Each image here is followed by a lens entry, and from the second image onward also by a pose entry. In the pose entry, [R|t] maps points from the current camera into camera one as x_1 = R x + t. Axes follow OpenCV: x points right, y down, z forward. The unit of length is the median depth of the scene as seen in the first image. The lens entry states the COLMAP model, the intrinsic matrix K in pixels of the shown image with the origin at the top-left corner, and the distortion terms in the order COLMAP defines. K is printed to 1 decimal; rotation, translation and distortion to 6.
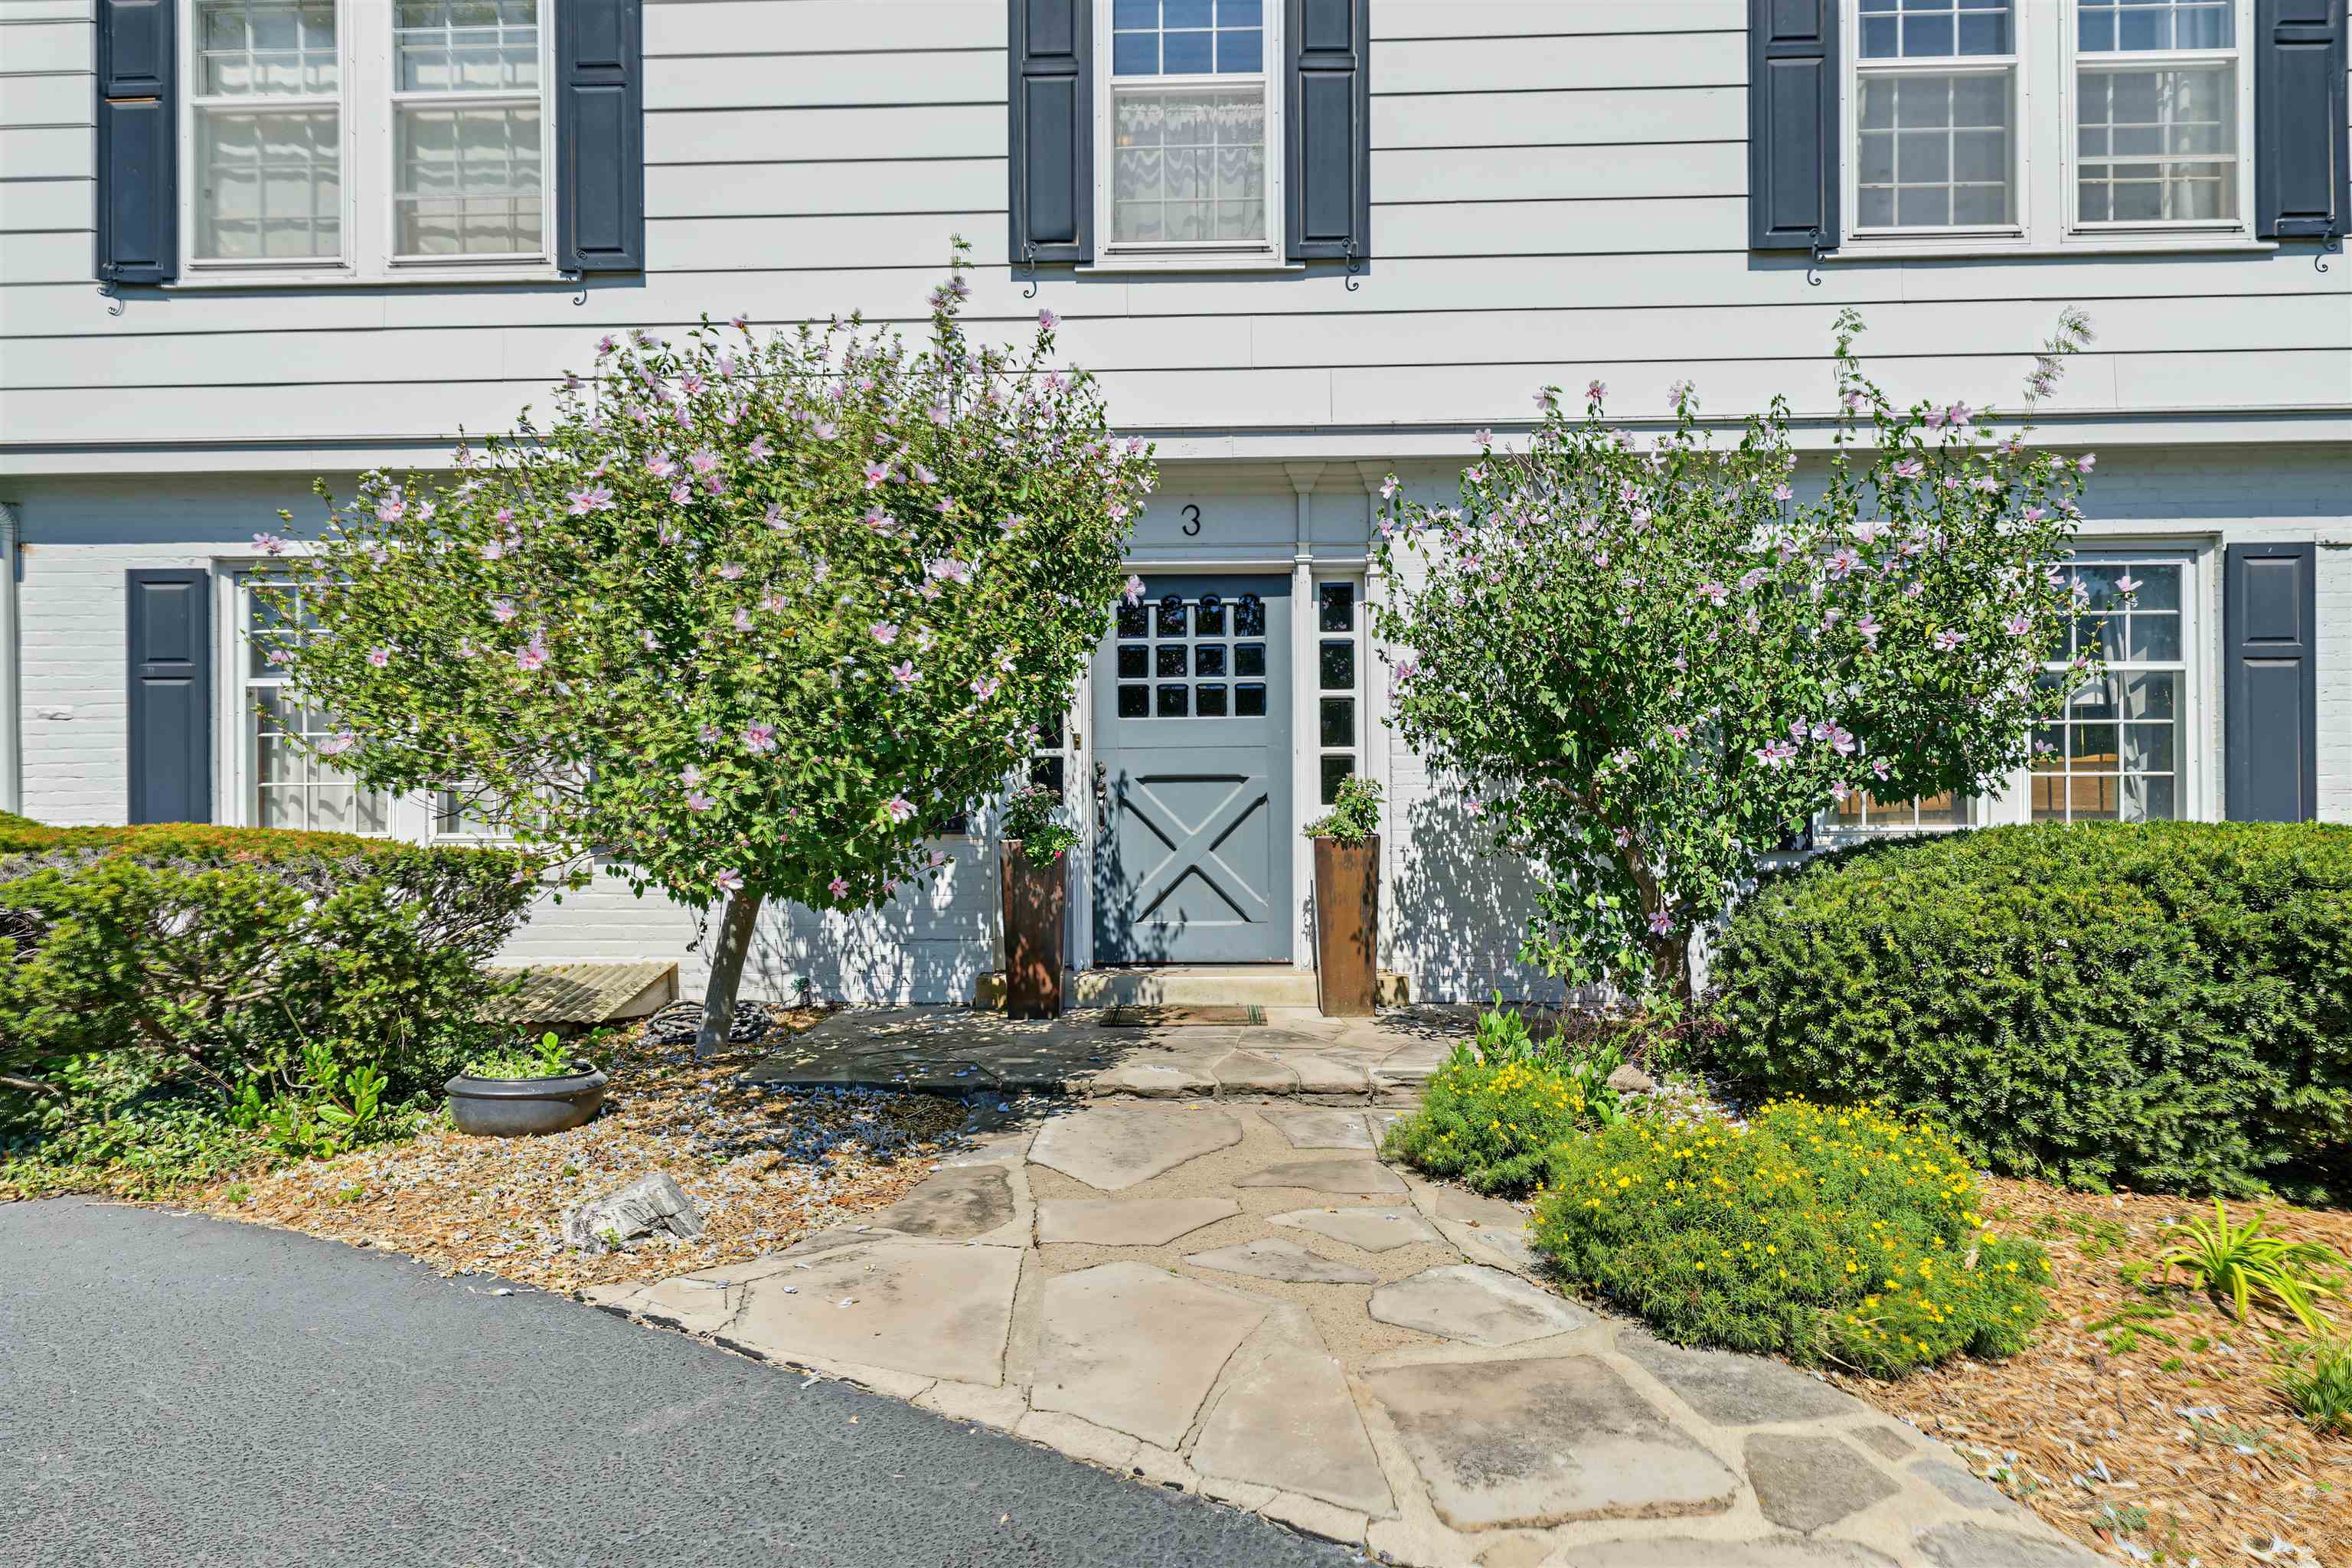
lens RADIAL K [[1289.1, 0, 1152.3], [0, 1289.1, 796.3], [0, 0, 1]] dist [-0.005097, 0.000679]
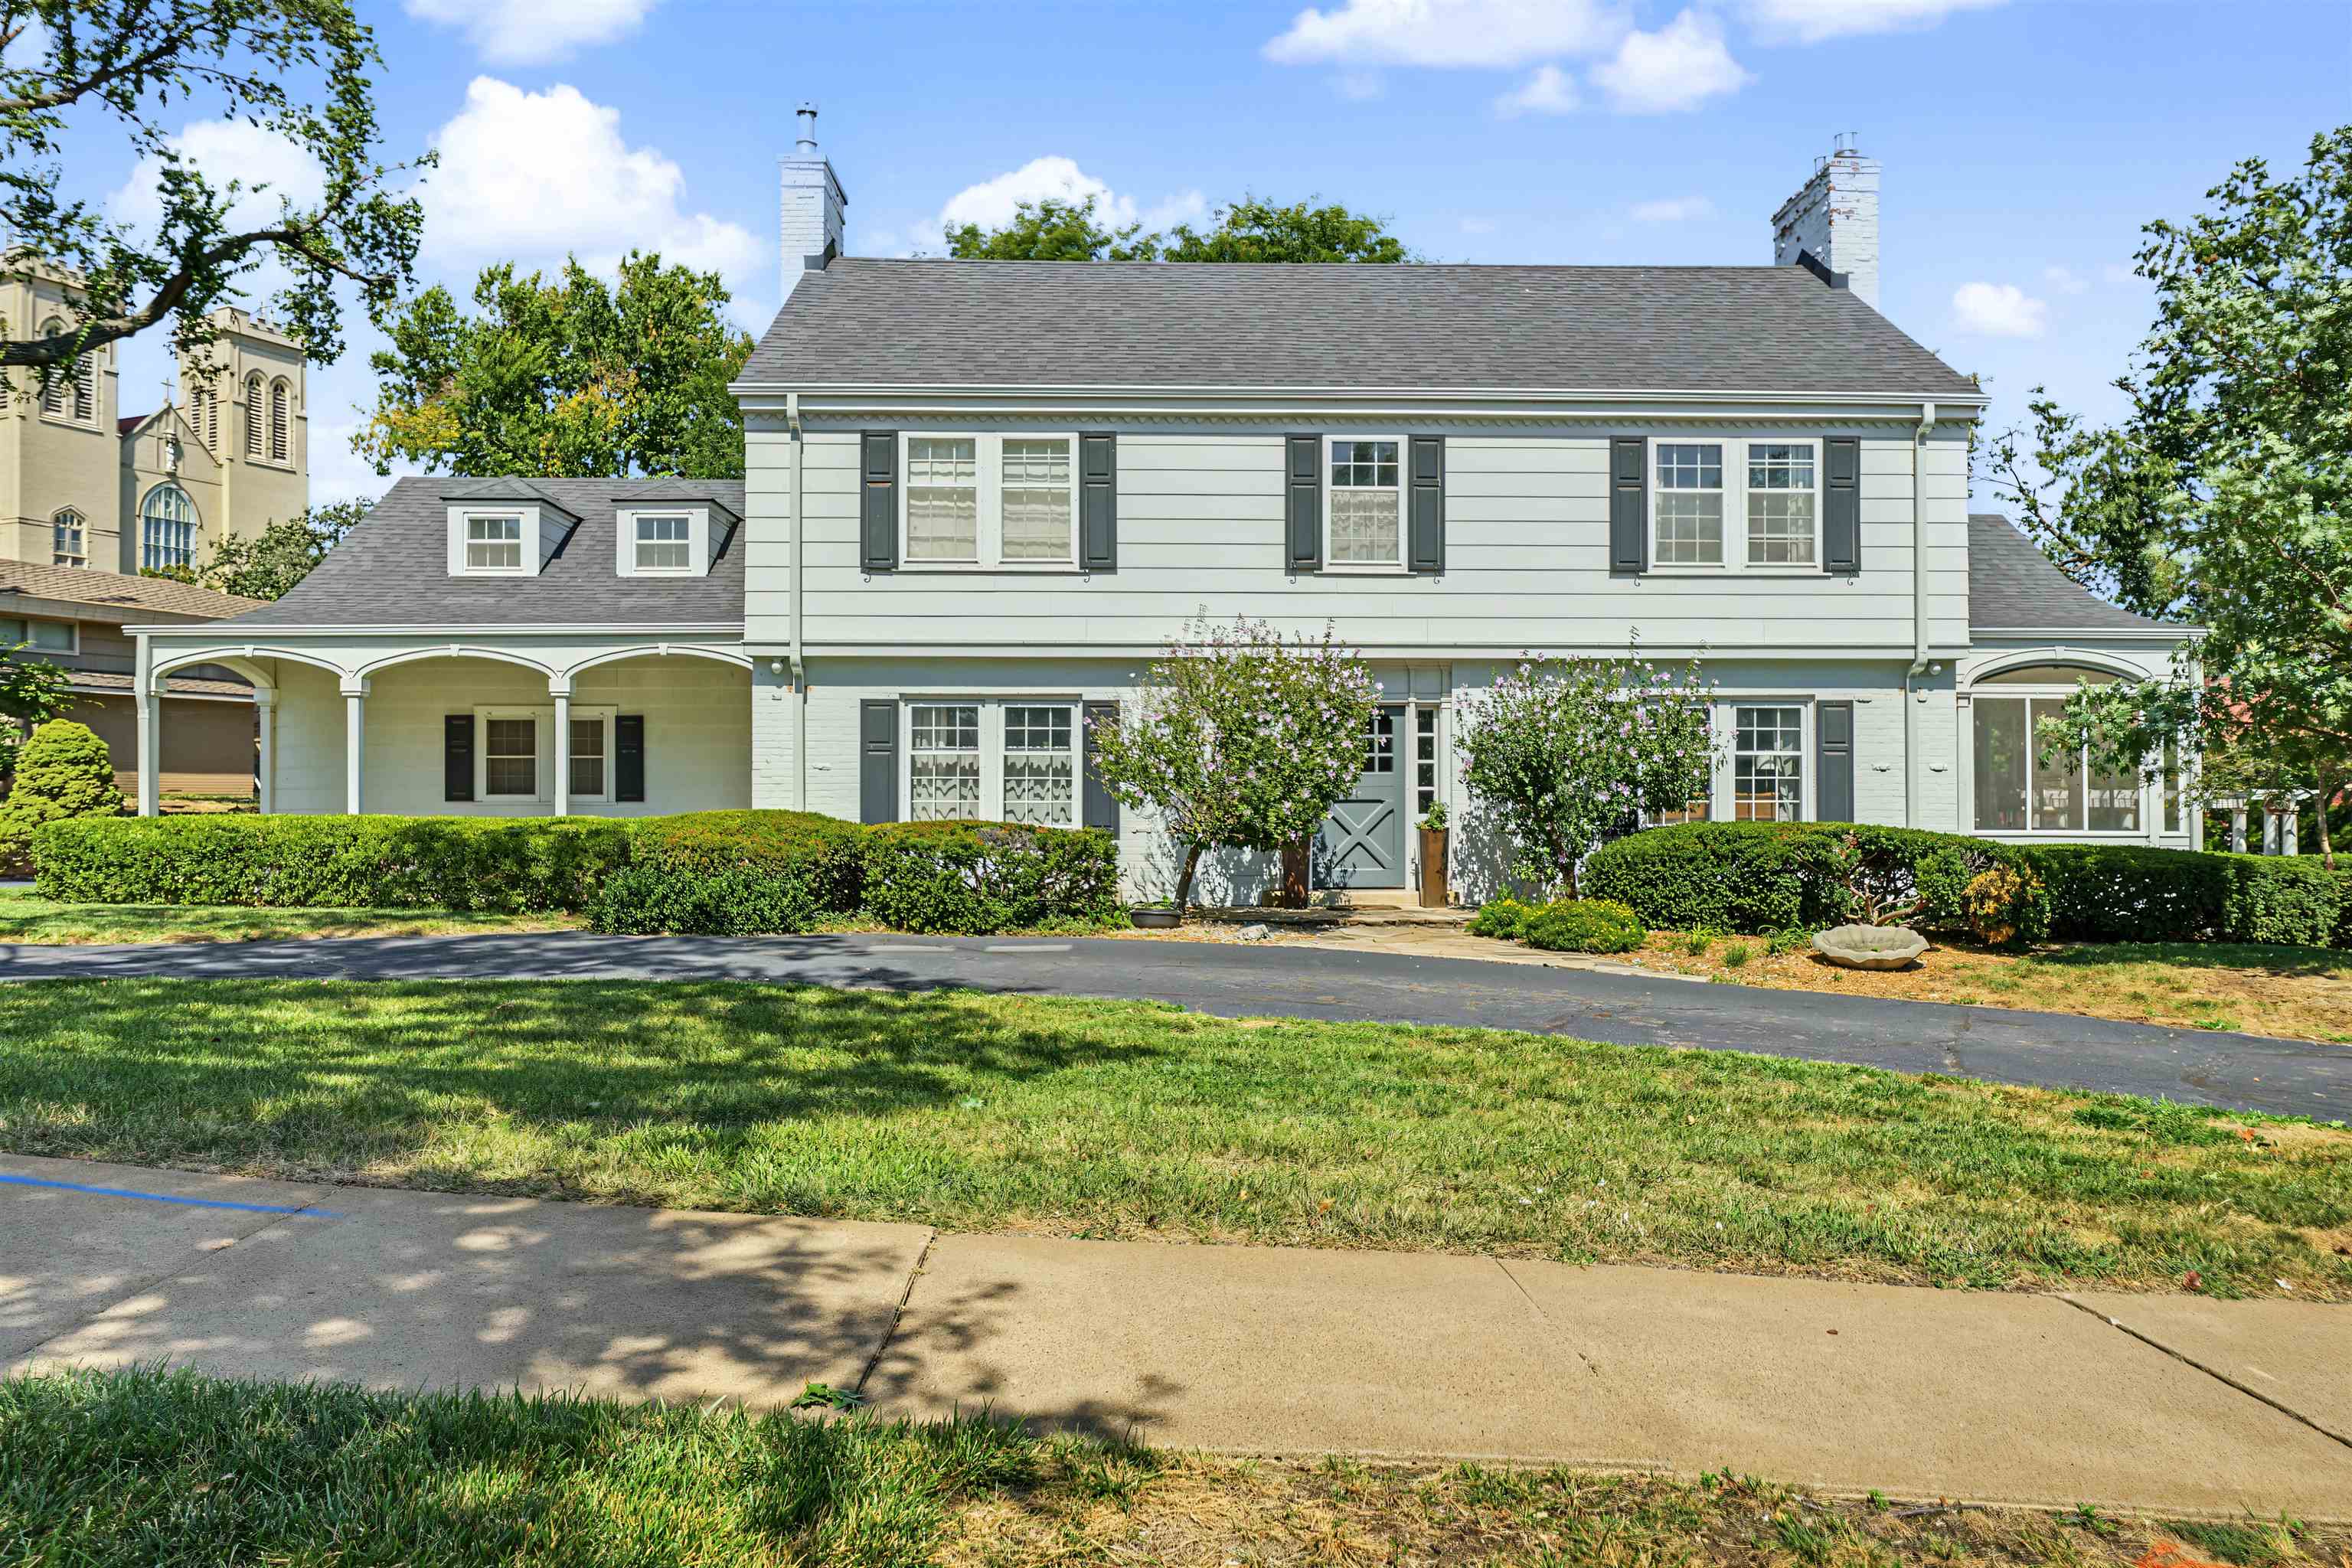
lens RADIAL K [[1570.6, 0, 1190.9], [0, 1570.6, 784.2], [0, 0, 1]] dist [-0.000207, 0.000884]
pose [[0.996247, 0.006316, 0.086326, -0.498834], [-0.005096, 0.999884, -0.014346, -0.003521], [-0.086407, 0.013852, 0.996164, -1.658533]]
